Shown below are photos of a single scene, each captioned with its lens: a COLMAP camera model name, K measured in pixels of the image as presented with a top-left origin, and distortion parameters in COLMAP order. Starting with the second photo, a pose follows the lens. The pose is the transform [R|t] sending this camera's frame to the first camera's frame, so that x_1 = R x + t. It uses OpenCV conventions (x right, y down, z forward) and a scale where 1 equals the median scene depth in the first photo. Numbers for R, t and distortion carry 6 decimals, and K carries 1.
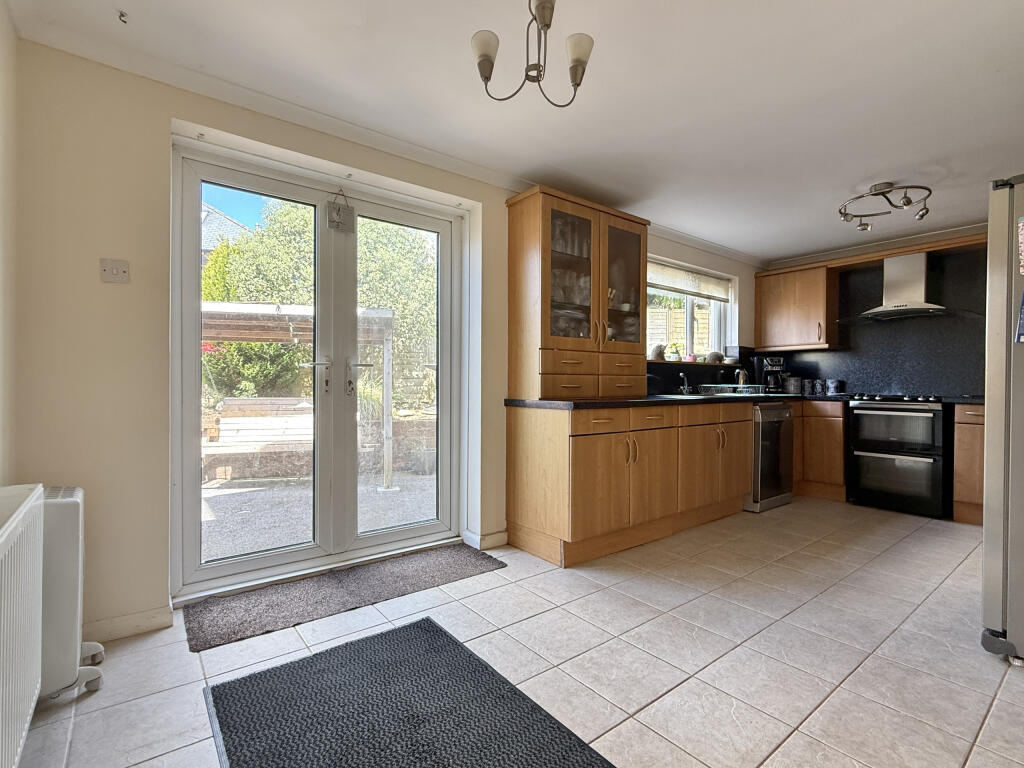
lens RADIAL K [[473.0, 0, 519.1], [0, 473.0, 382.5], [0, 0, 1]] dist [0.003029, 0.000021]
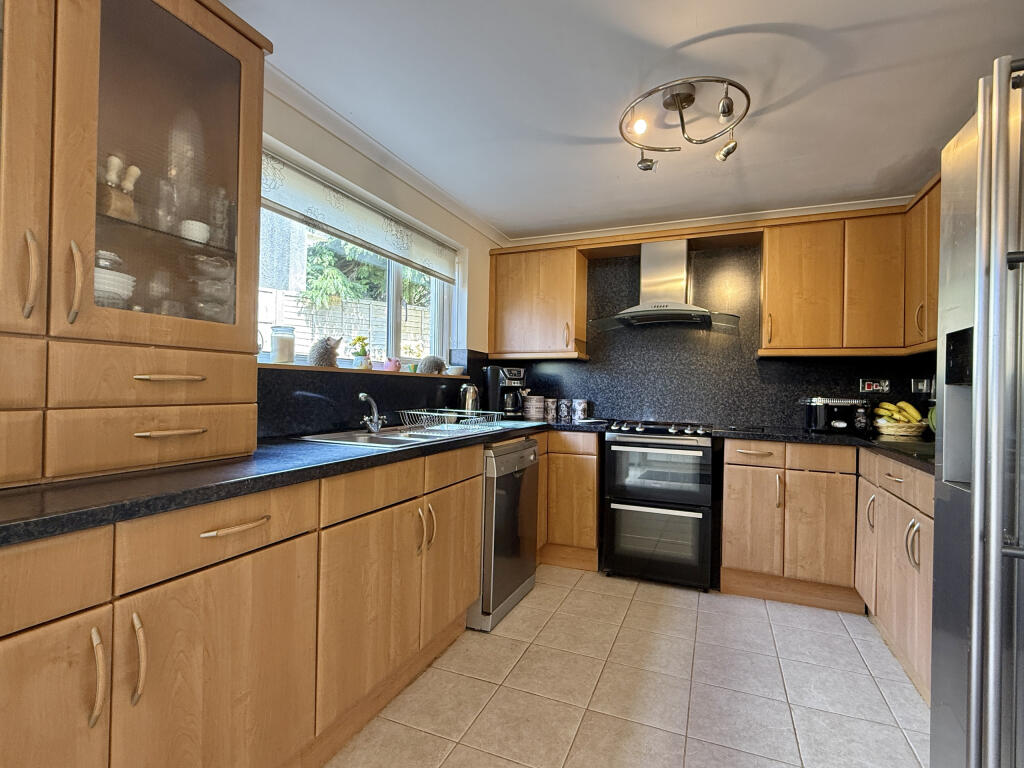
lens RADIAL K [[473.0, 0, 514.6], [0, 473.0, 385.2], [0, 0, 1]] dist [0.003029, 0.000021]
pose [[0.870109, 0.014080, 0.492658, 0.214238], [-0.013265, 0.999899, -0.005149, -0.025915], [-0.492681, -0.002055, 0.870208, 0.425302]]
